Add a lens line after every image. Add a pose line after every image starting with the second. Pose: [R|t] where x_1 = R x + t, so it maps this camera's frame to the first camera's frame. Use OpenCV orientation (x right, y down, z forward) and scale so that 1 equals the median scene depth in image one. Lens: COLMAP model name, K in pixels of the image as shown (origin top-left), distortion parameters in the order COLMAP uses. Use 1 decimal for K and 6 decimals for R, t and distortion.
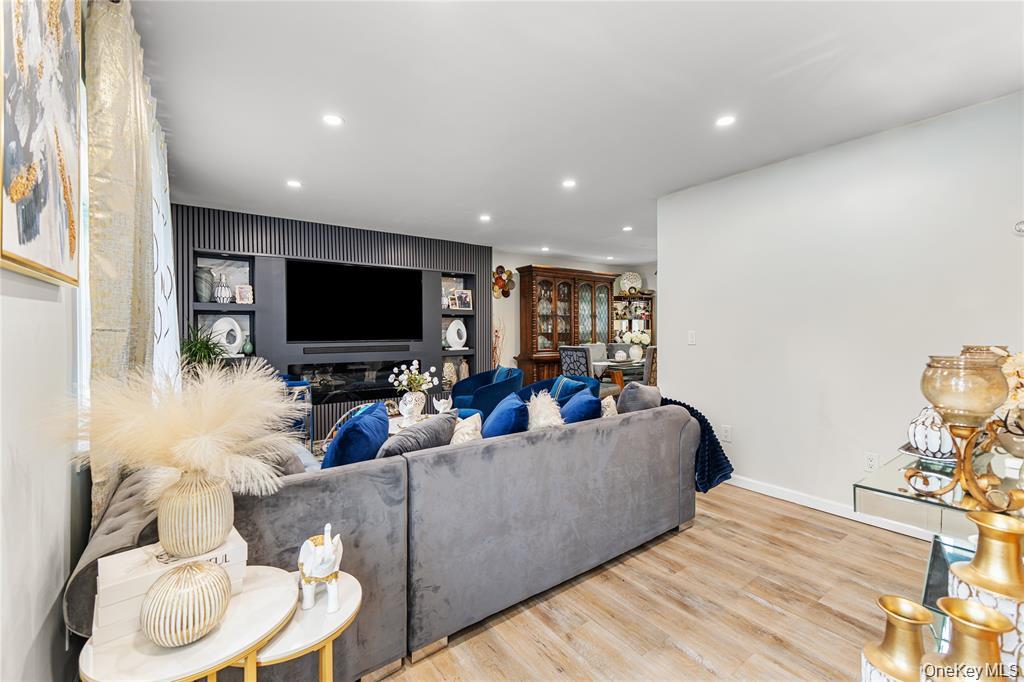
lens RADIAL K [[434.1, 0, 513.6], [0, 434.1, 335.8], [0, 0, 1]] dist [0.008894, -0.000229]
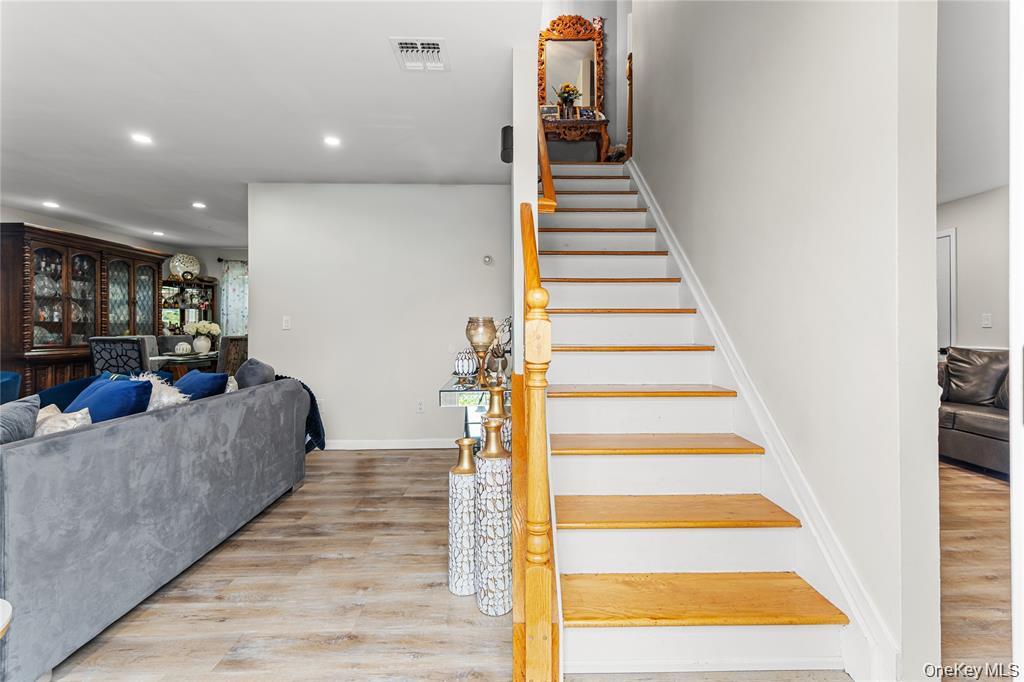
lens RADIAL K [[439.1, 0, 515.9], [0, 439.1, 327.4], [0, 0, 1]] dist [0.012099, 0.000126]
pose [[0.573689, 0.004639, 0.819060, -0.194309], [0.009485, 0.999879, -0.012307, 0.043016], [-0.819018, 0.014829, 0.573576, -0.106316]]
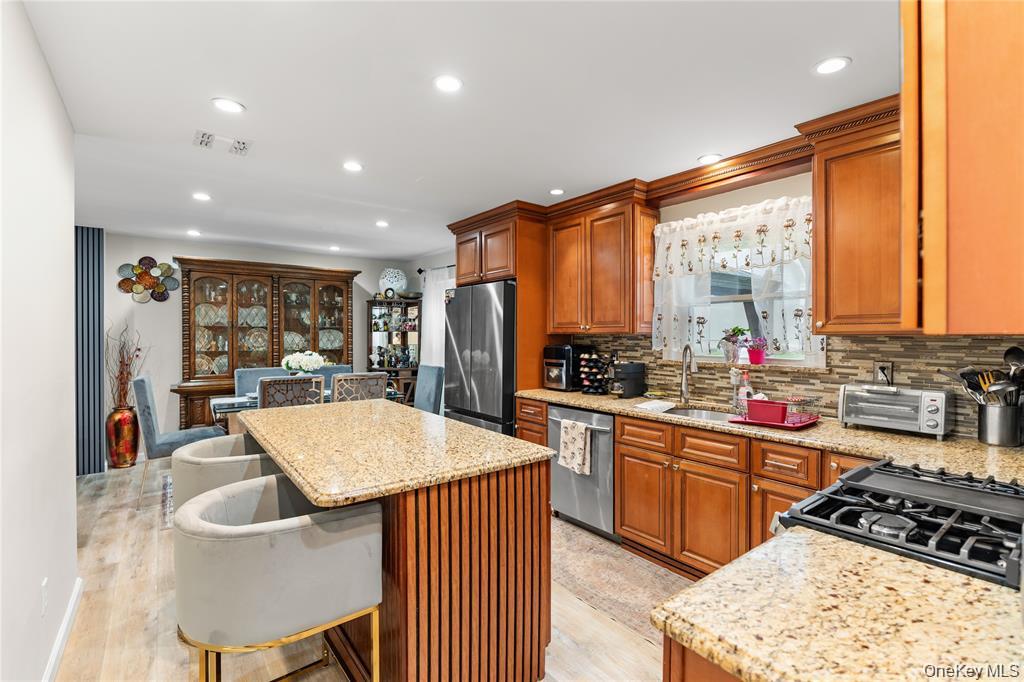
lens RADIAL K [[456.6, 0, 516.9], [0, 456.6, 338.6], [0, 0, 1]] dist [-0.007707, 0.000027]
pose [[0.999697, 0.002243, 0.024521, 1.271191], [-0.002089, 0.999978, -0.006301, -0.055975], [-0.024535, 0.006248, 0.999679, 0.558859]]
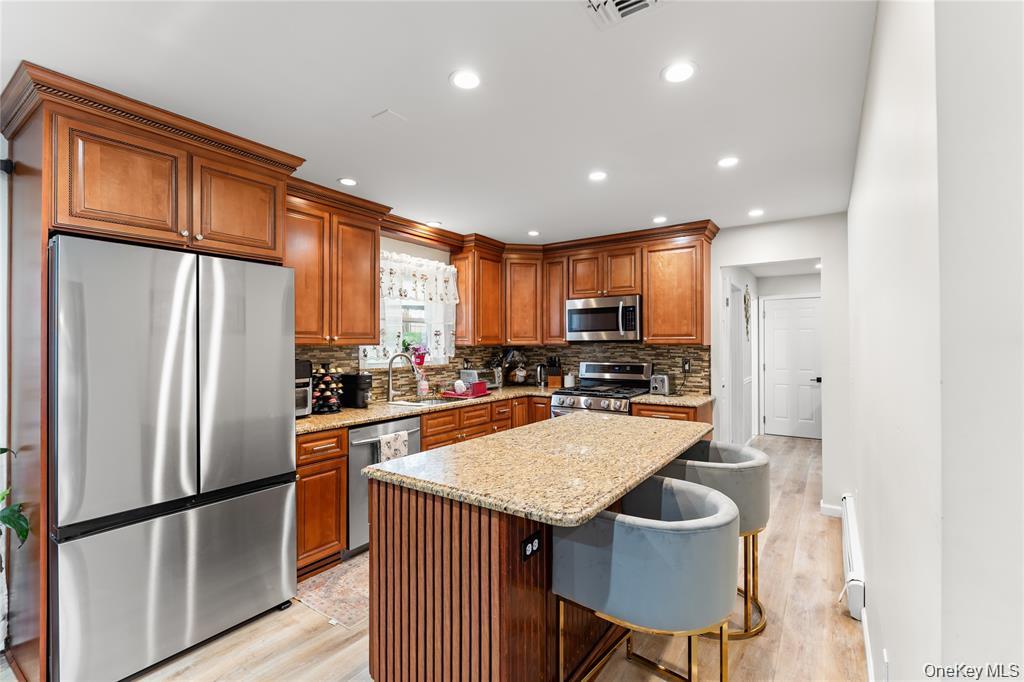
lens RADIAL K [[456.6, 0, 516.9], [0, 456.6, 338.6], [0, 0, 1]] dist [-0.007707, 0.000027]
pose [[-0.326423, 0.008779, 0.945183, 0.333264], [0.011865, 0.999916, -0.005190, -0.082292], [-0.945149, 0.009521, -0.326500, 1.690918]]
